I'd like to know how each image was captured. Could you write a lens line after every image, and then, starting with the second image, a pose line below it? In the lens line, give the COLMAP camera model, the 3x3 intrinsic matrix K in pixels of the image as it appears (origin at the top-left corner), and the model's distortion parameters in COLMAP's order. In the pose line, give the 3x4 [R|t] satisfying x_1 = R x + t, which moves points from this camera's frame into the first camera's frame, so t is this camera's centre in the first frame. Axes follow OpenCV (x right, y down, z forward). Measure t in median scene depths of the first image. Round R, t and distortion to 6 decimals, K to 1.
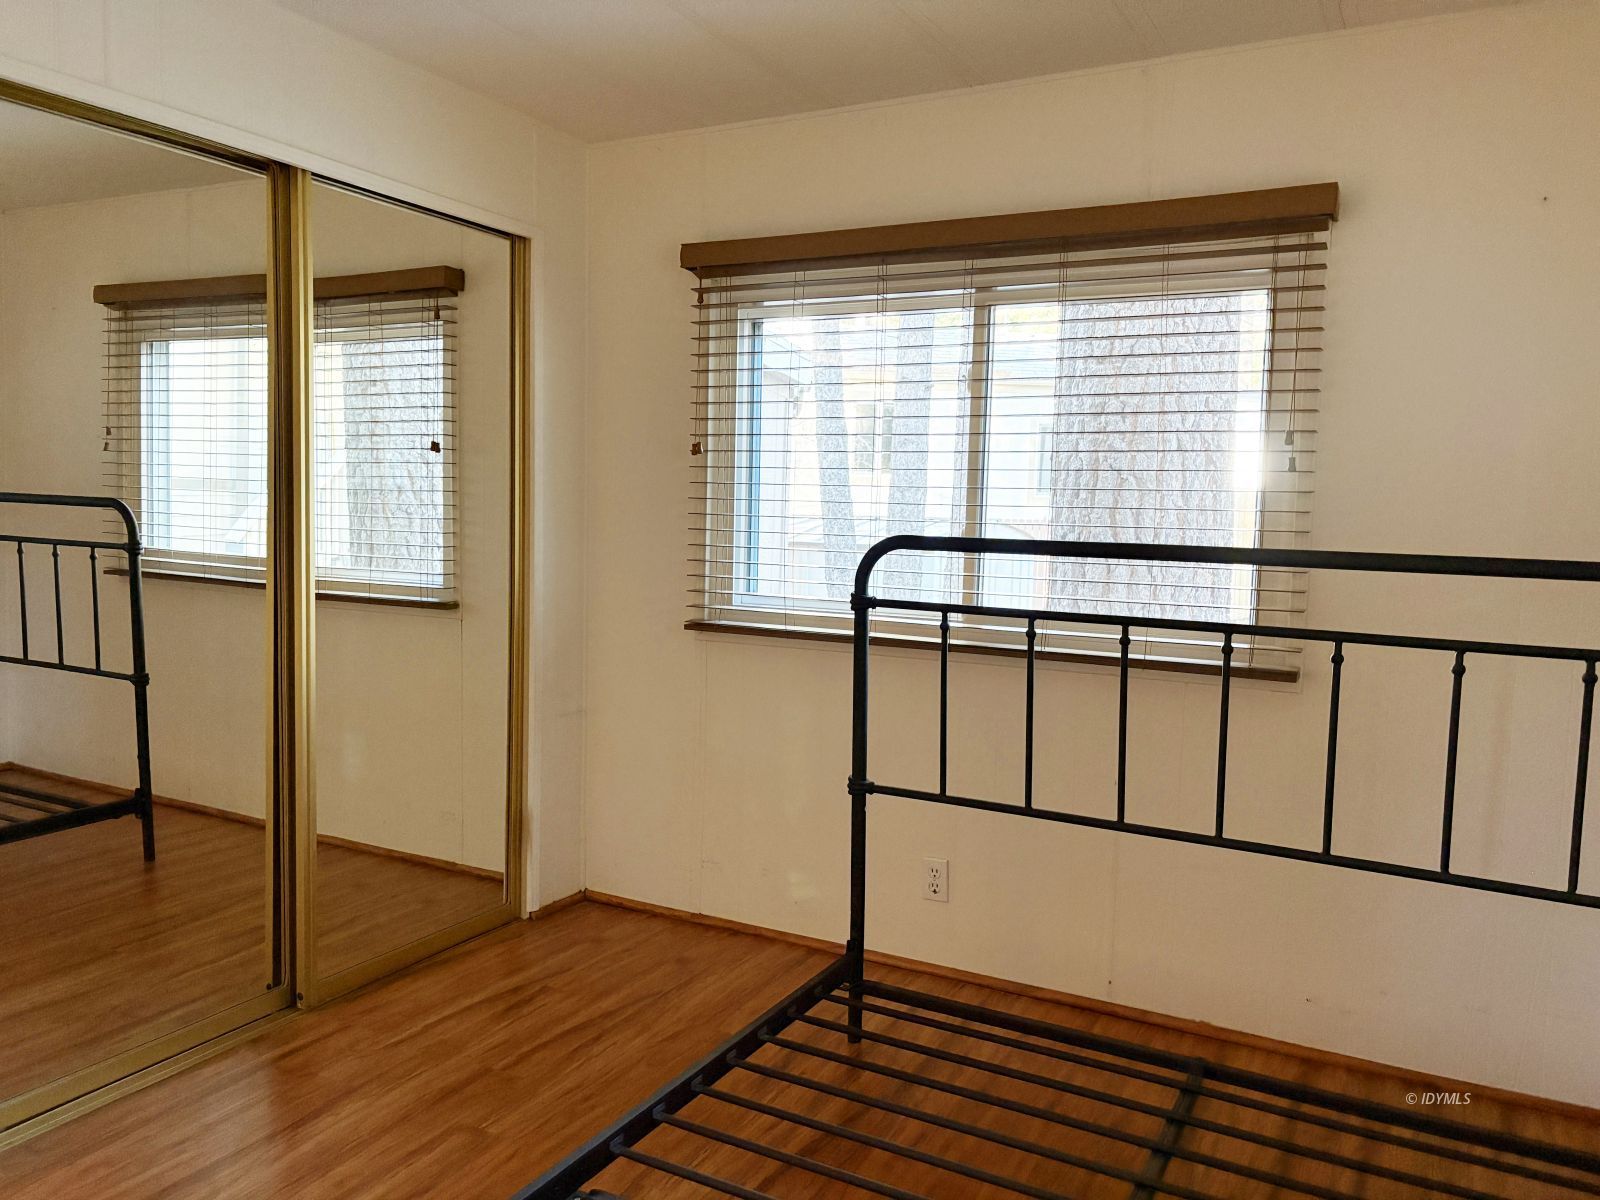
lens RADIAL K [[1205.9, 0, 770.2], [0, 1205.9, 616.6], [0, 0, 1]] dist [0.051613, -0.052983]
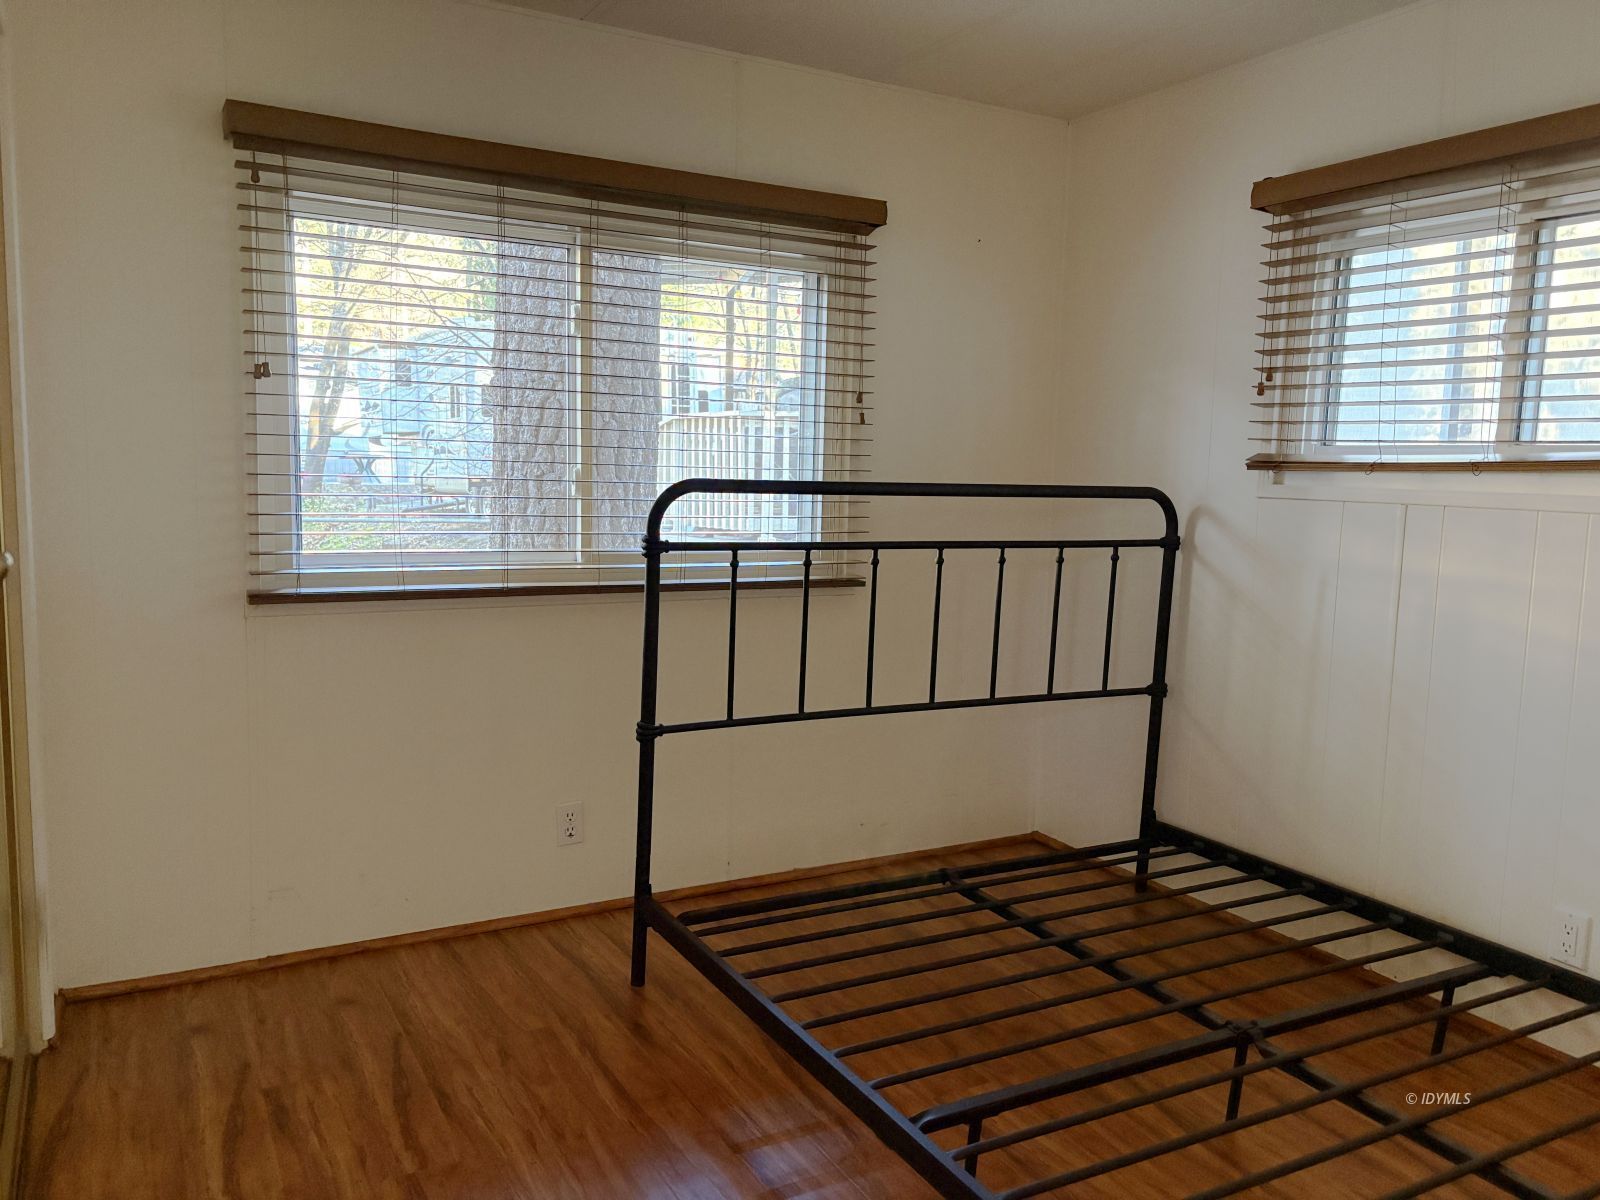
lens RADIAL K [[1205.9, 0, 782.3], [0, 1205.9, 604.3], [0, 0, 1]] dist [0.051613, -0.052983]
pose [[0.544172, -0.120212, 0.830317, -0.694876], [0.063893, 0.992745, 0.101854, -0.060742], [-0.836537, -0.002375, 0.547905, 0.356967]]
